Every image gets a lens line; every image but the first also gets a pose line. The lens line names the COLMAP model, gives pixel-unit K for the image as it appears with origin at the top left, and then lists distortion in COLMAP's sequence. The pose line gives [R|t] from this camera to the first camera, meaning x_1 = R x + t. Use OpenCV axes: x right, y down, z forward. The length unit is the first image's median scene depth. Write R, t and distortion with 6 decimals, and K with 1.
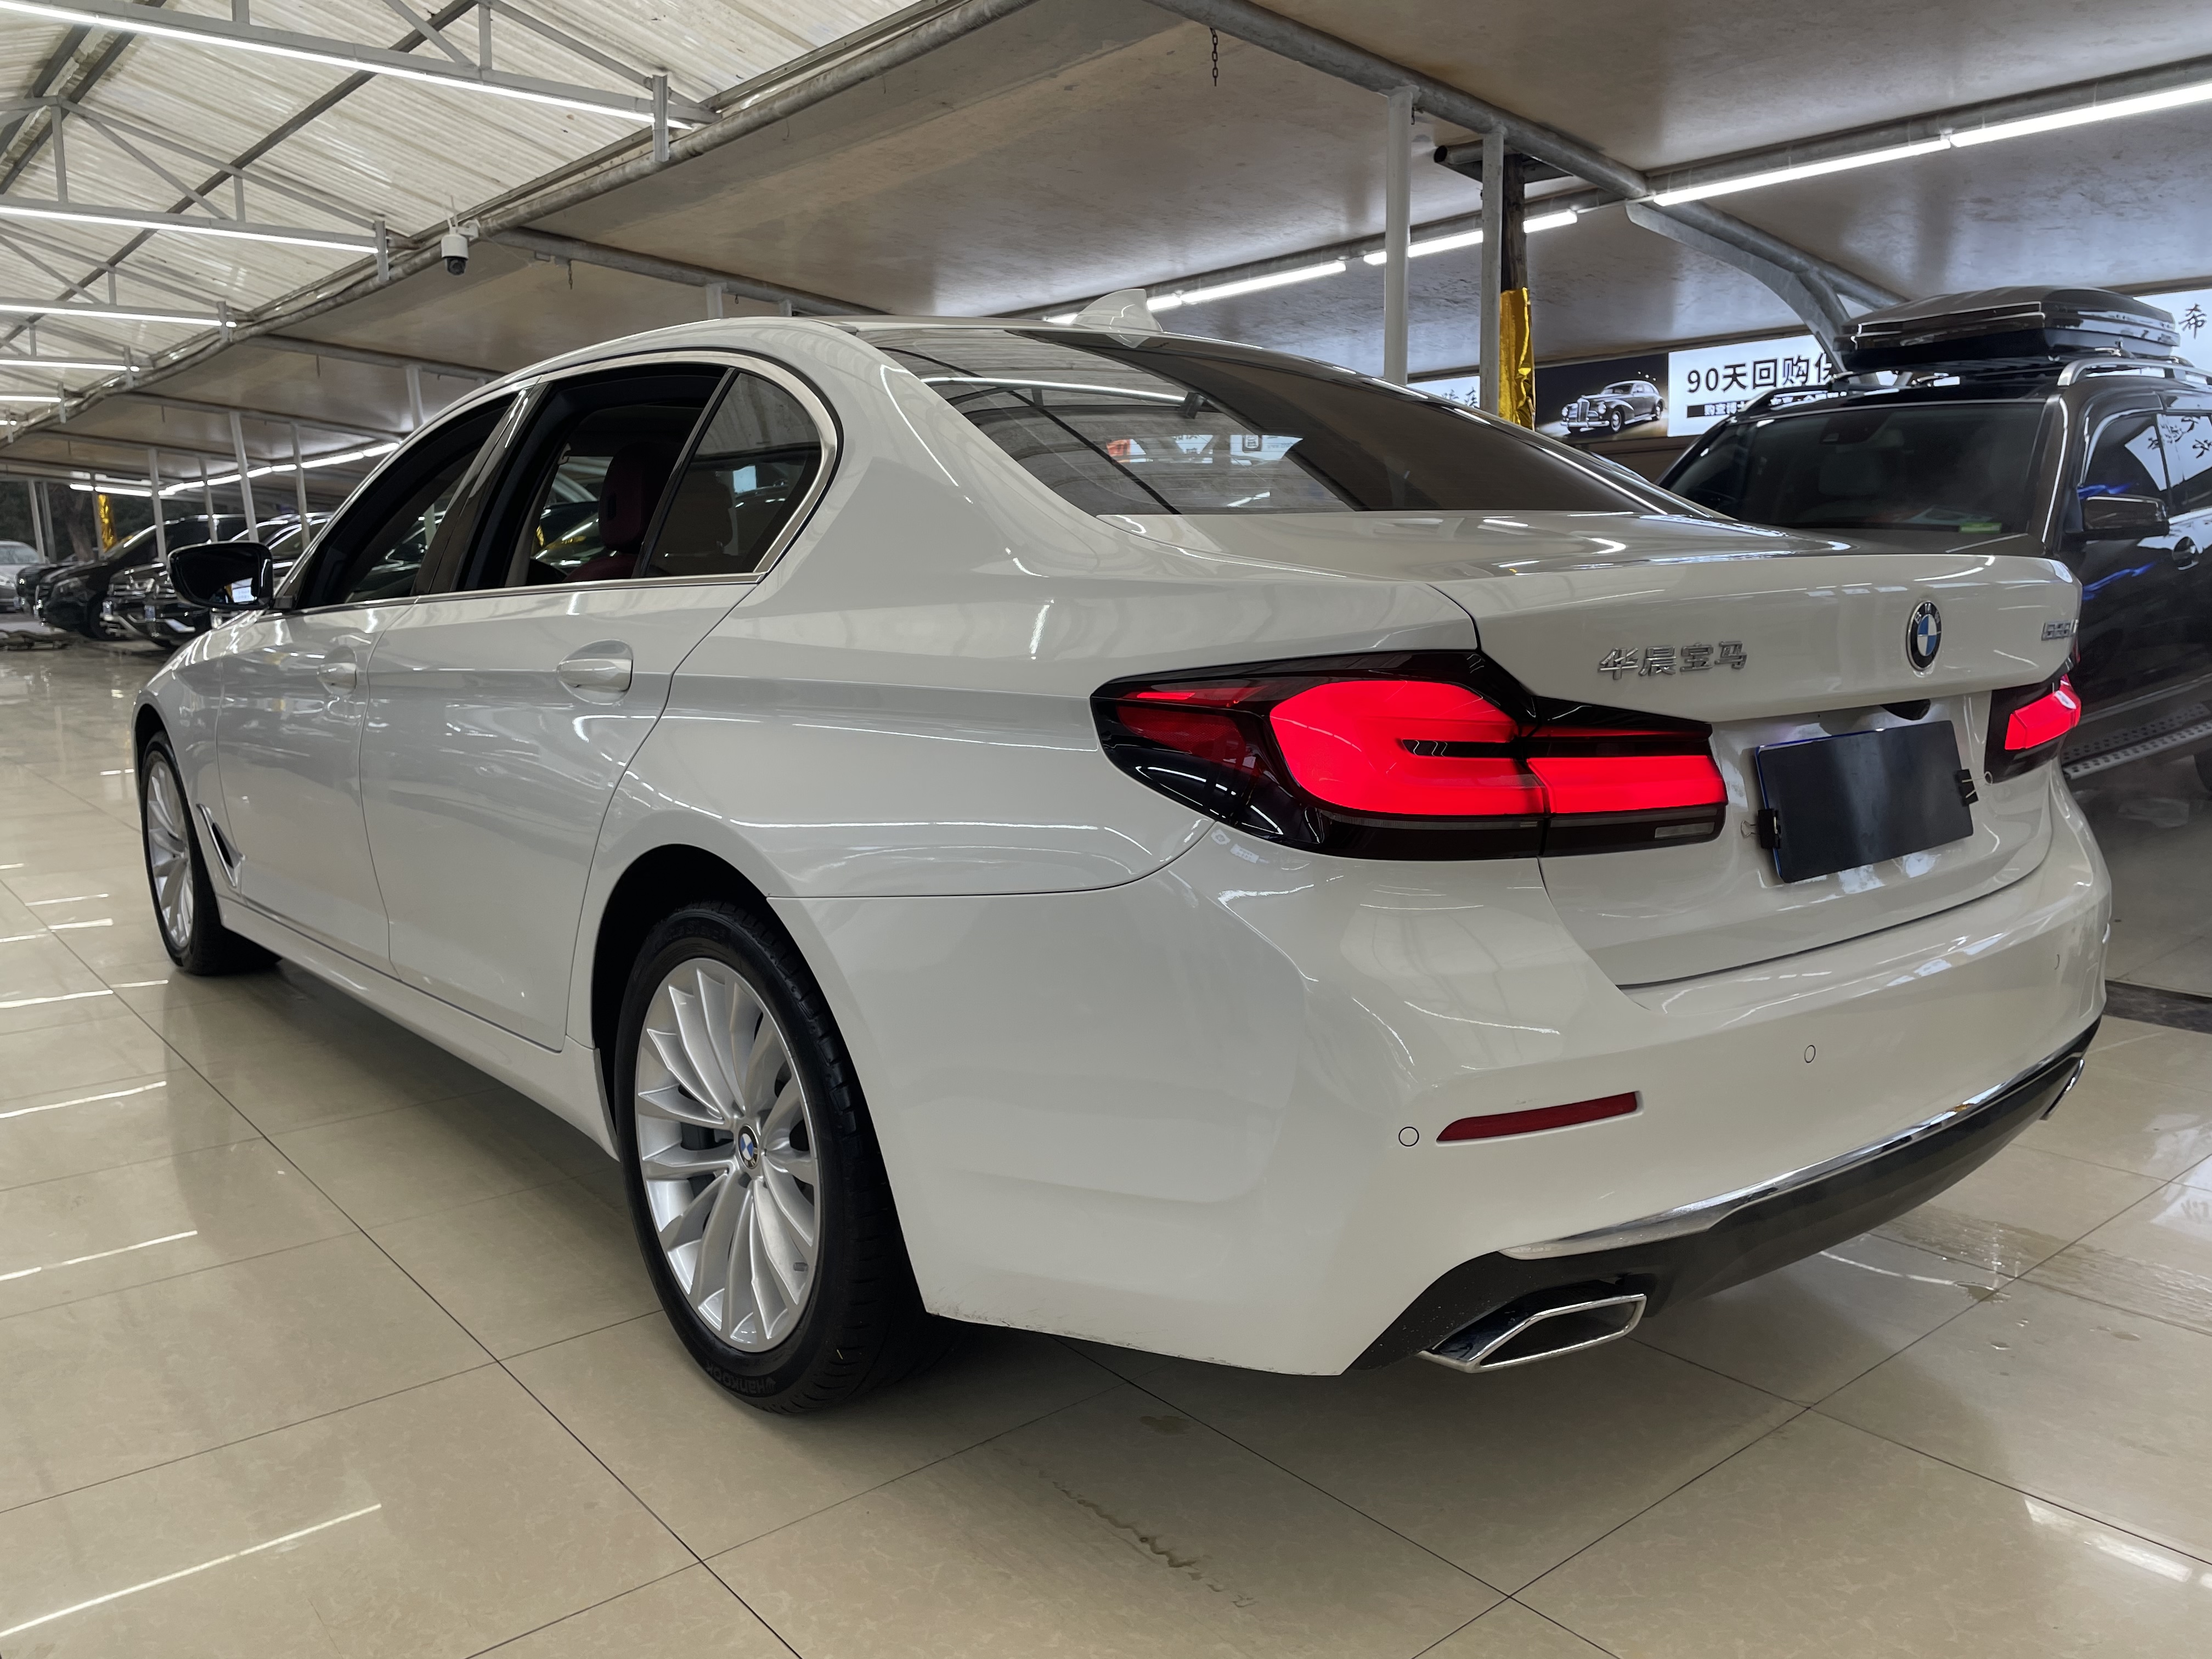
lens RADIAL K [[1658.1, 0, 1106.0], [0, 1658.1, 829.5], [0, 0, 1]] dist [0.087400, -0.106142]
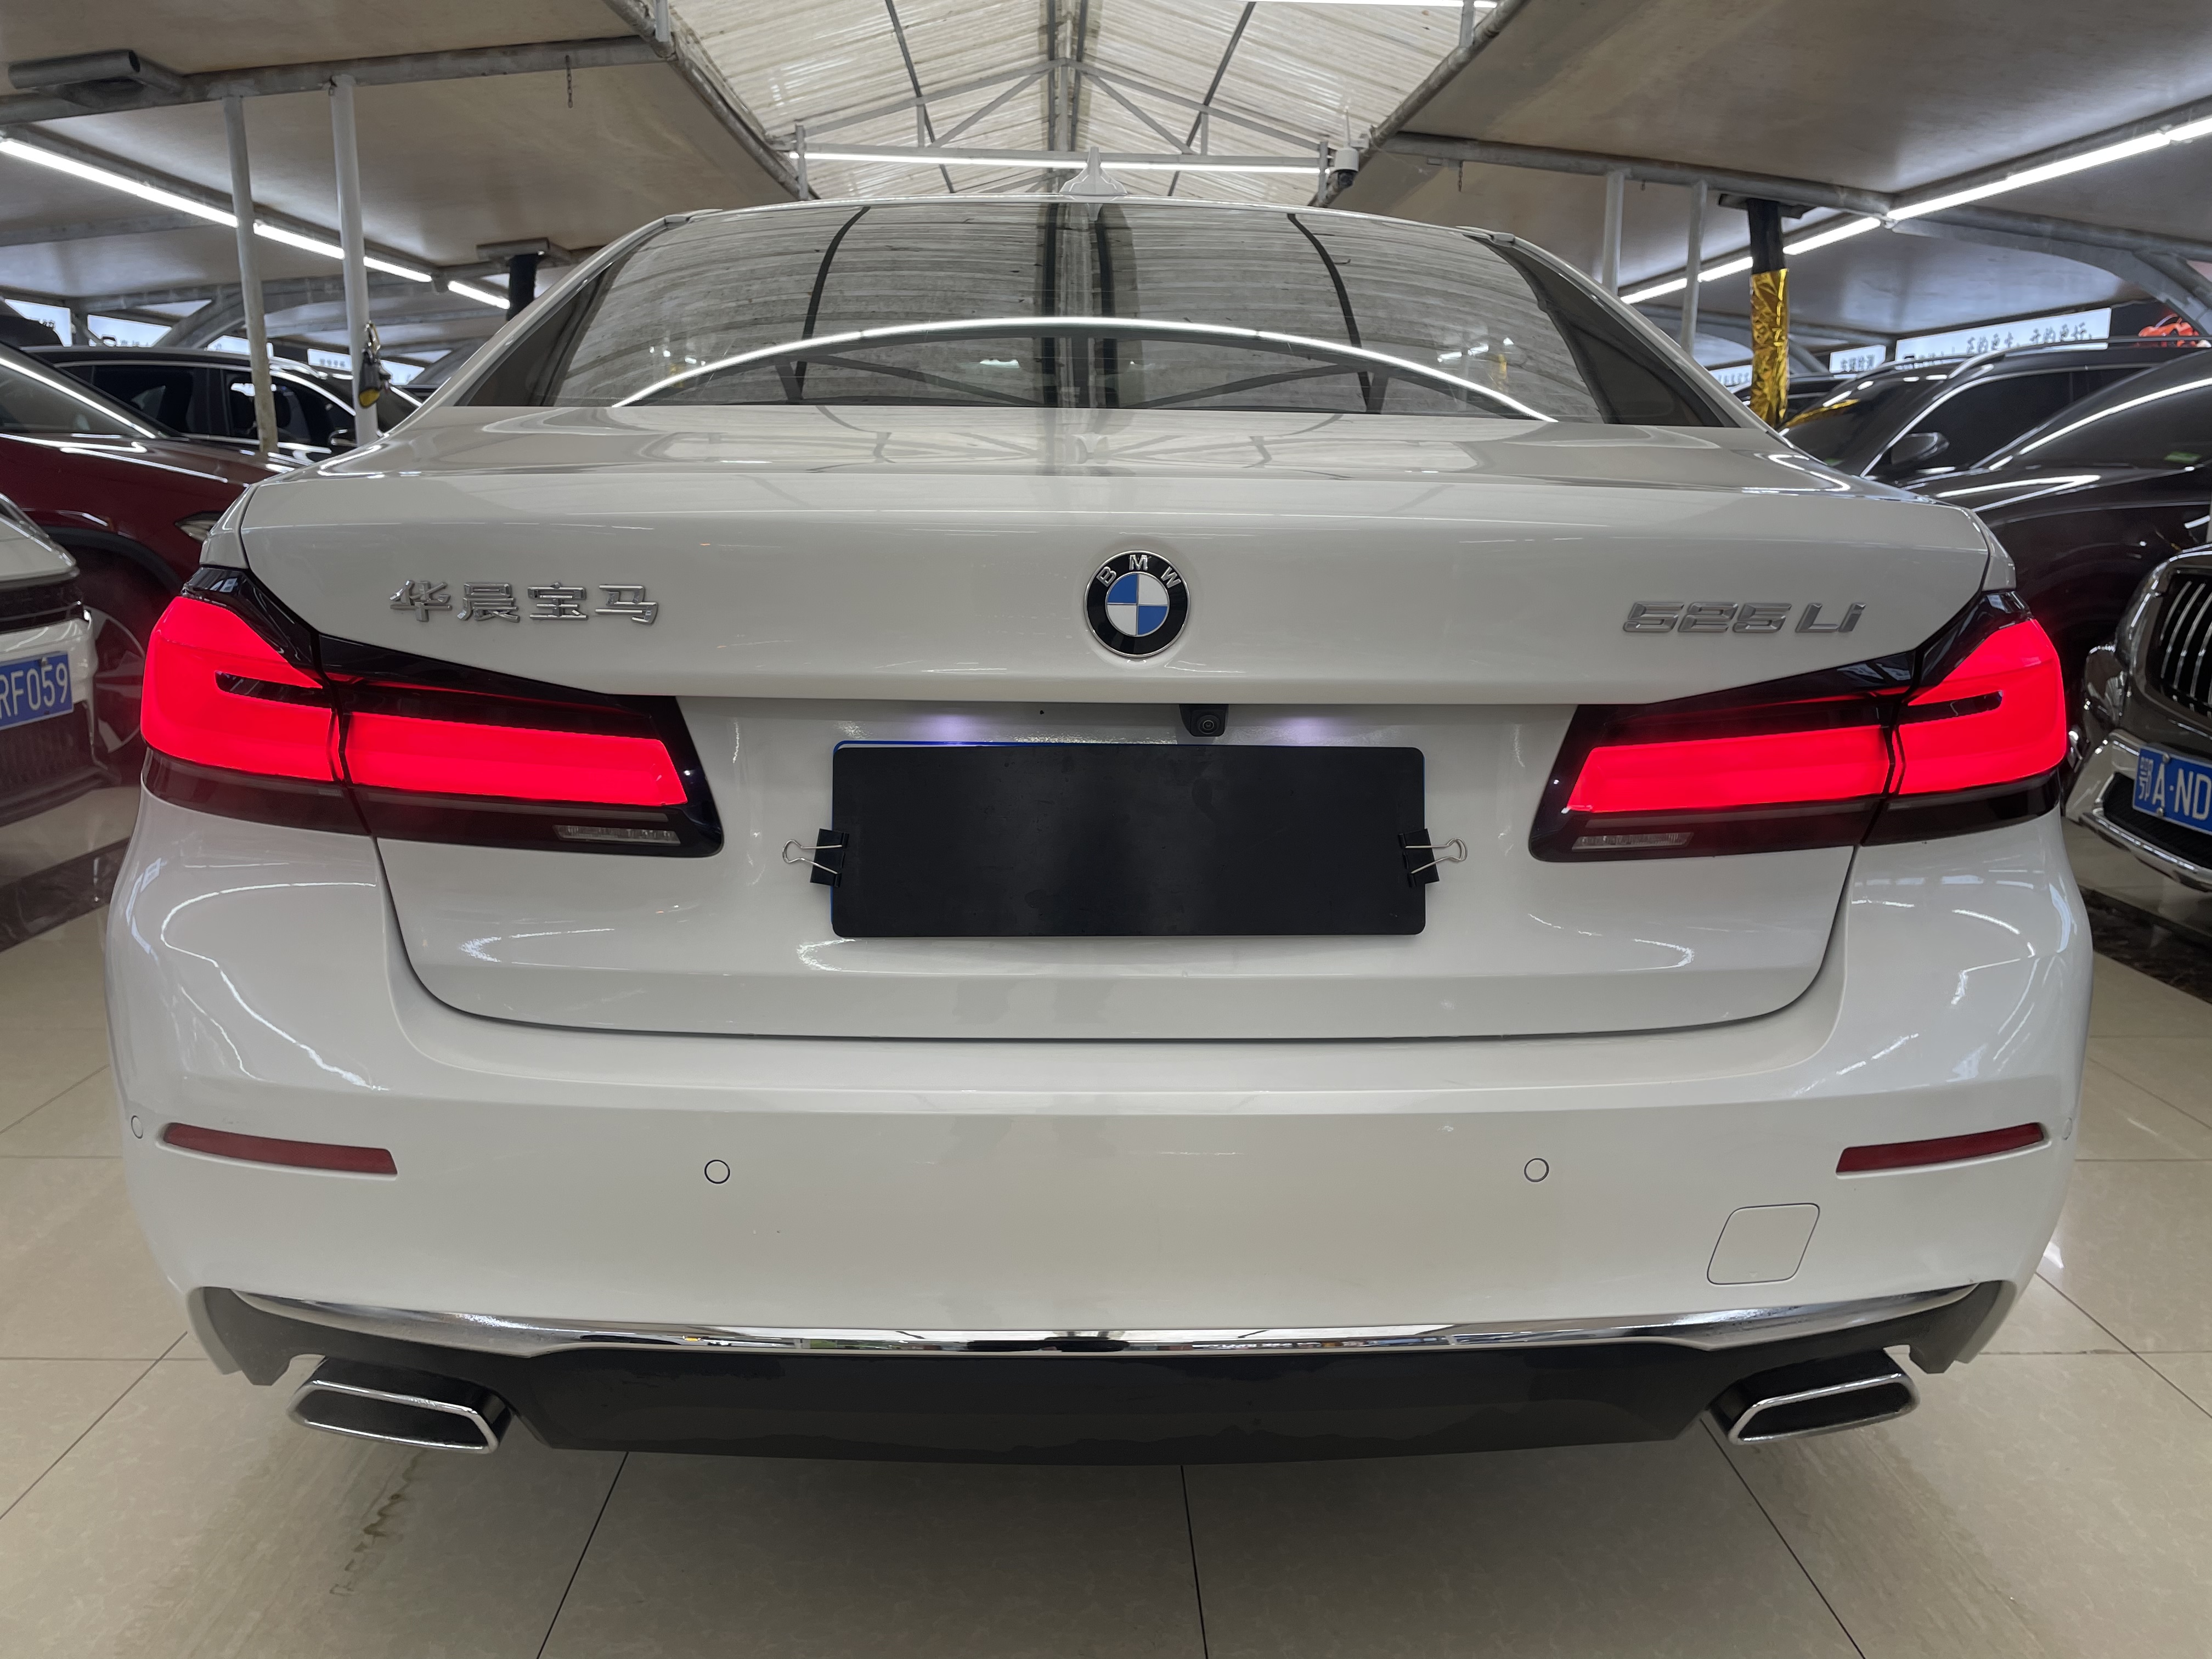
lens RADIAL K [[1658.1, 0, 1106.0], [0, 1658.1, 829.5], [0, 0, 1]] dist [0.087400, -0.106142]
pose [[0.791489, 0.145326, -0.593654, 0.793342], [-0.114886, 0.989381, 0.089029, -0.077564], [0.600289, -0.002263, 0.799780, 0.439664]]
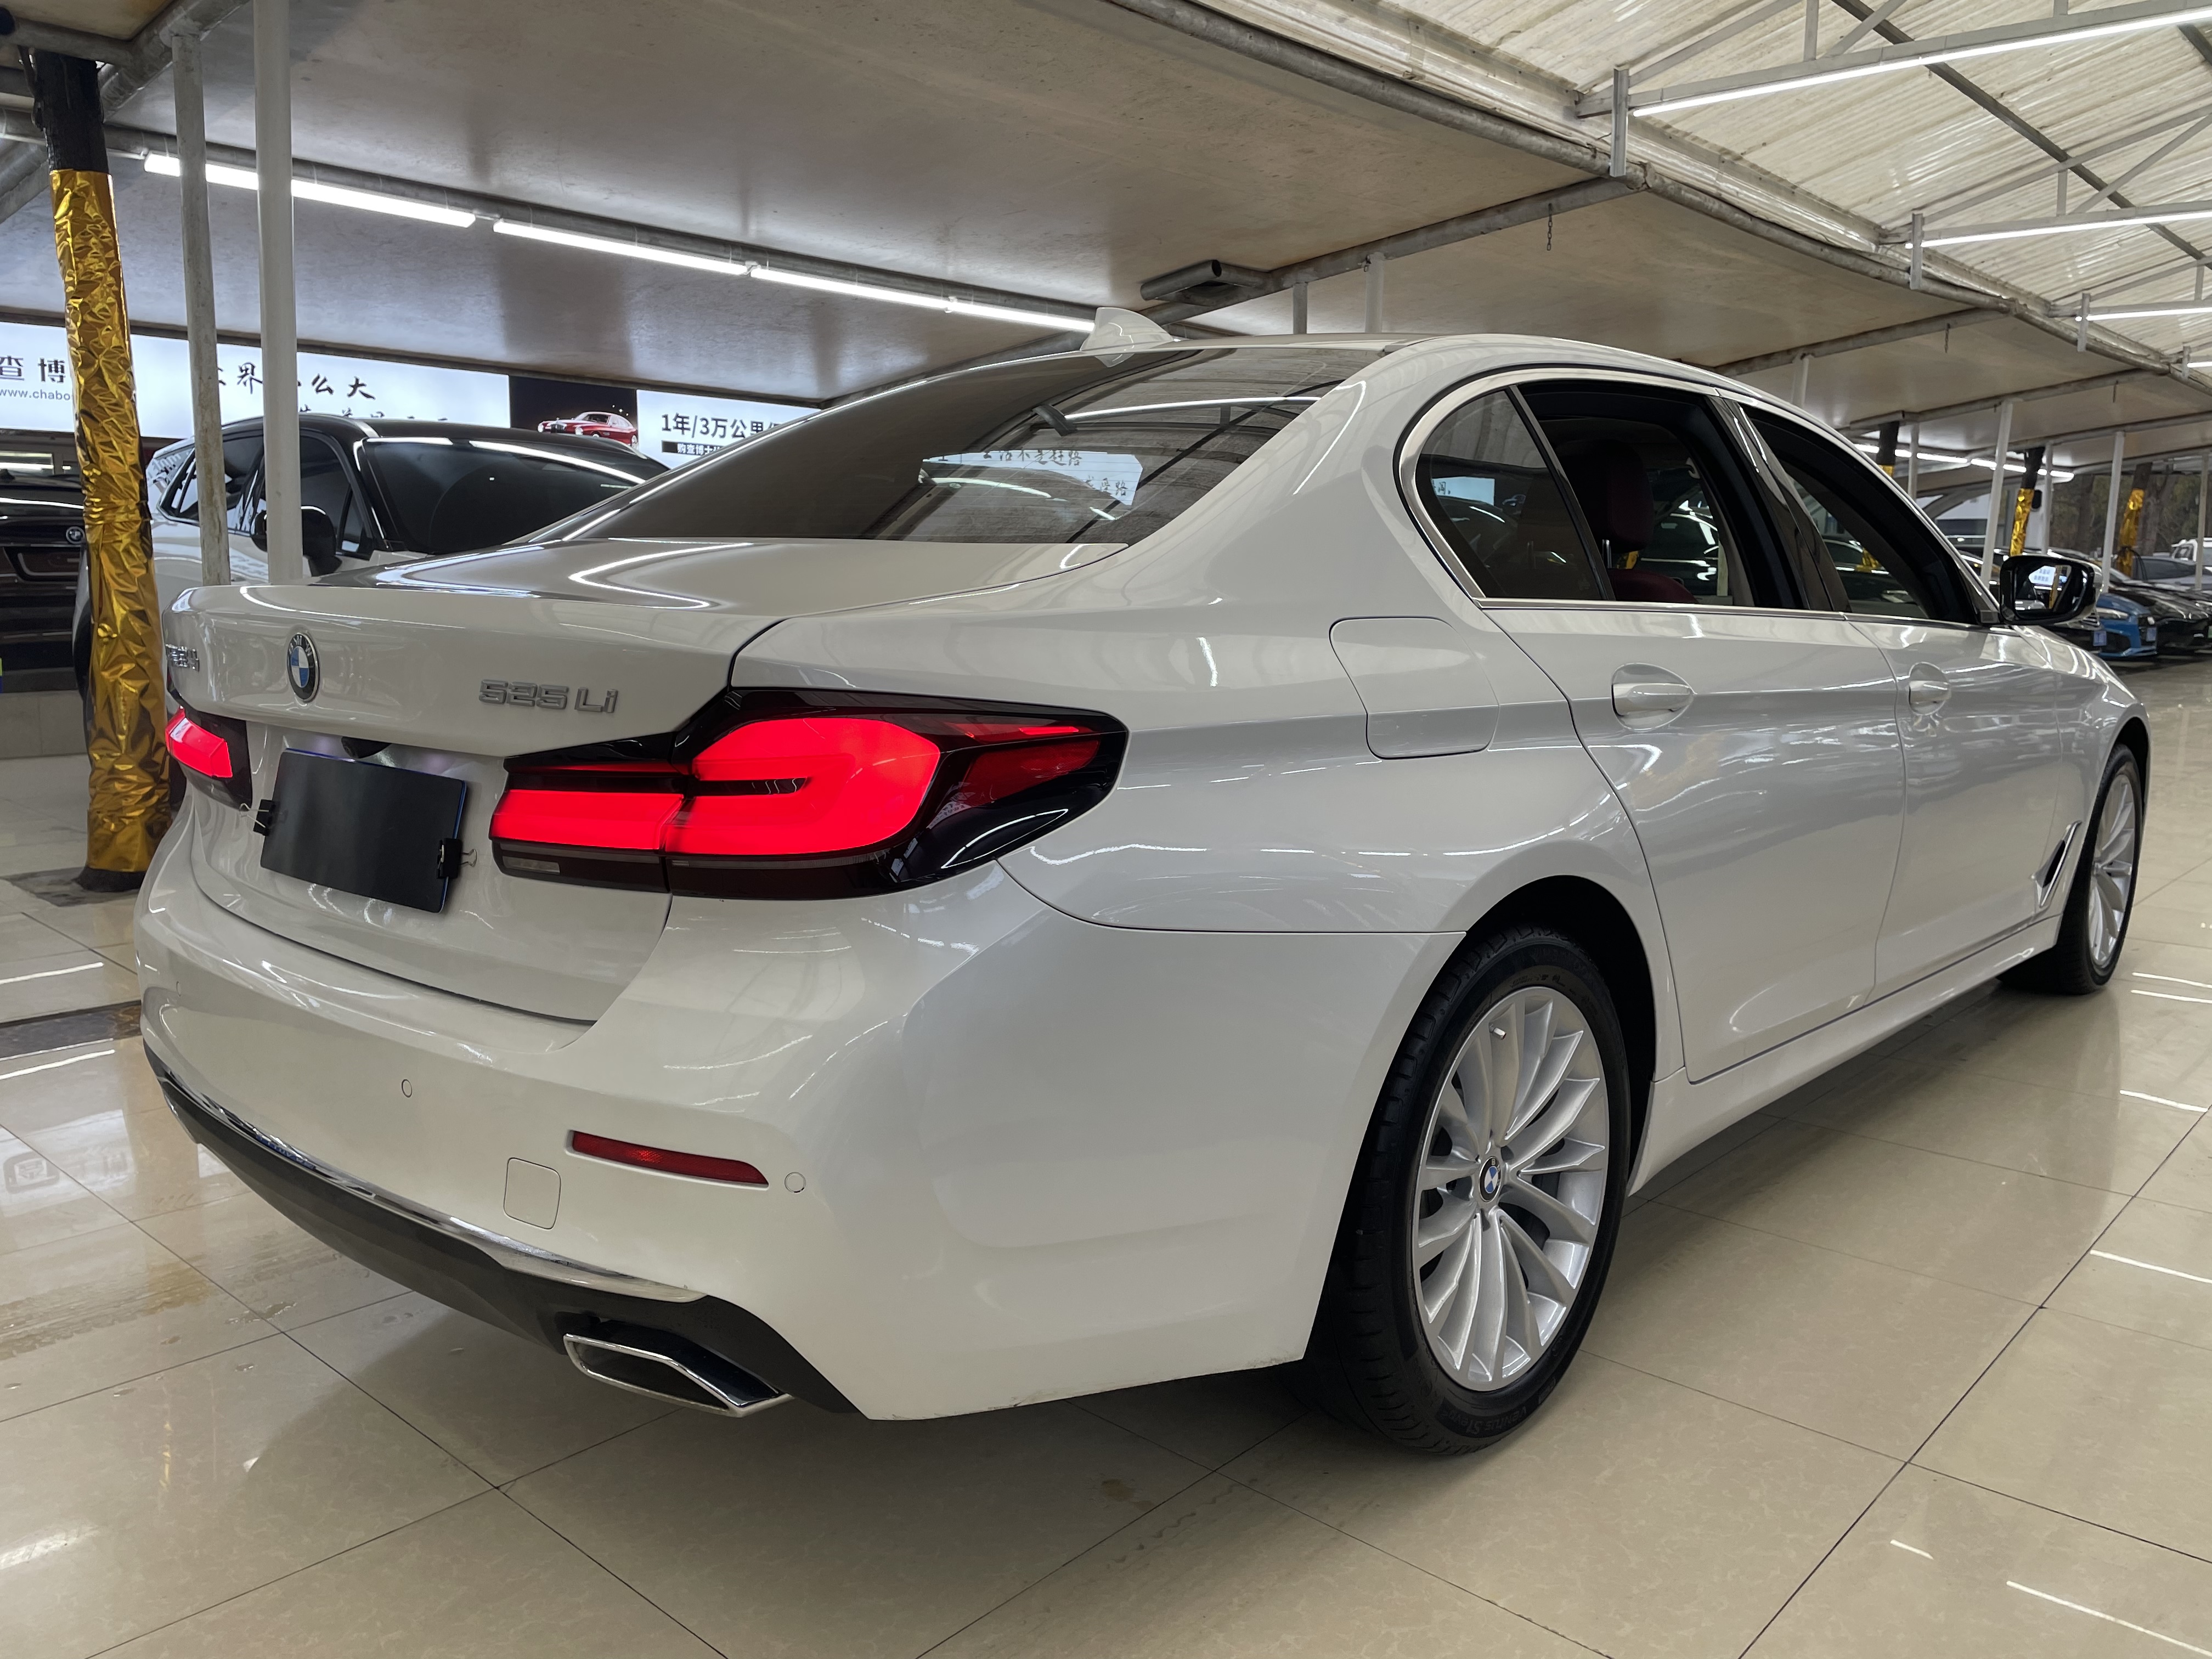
lens RADIAL K [[1658.1, 0, 1106.0], [0, 1658.1, 829.5], [0, 0, 1]] dist [0.087400, -0.106142]
pose [[0.144246, 0.159976, -0.976525, 1.417196], [-0.158981, 0.977773, 0.136696, -0.213906], [0.976687, 0.135531, 0.166473, 1.200738]]
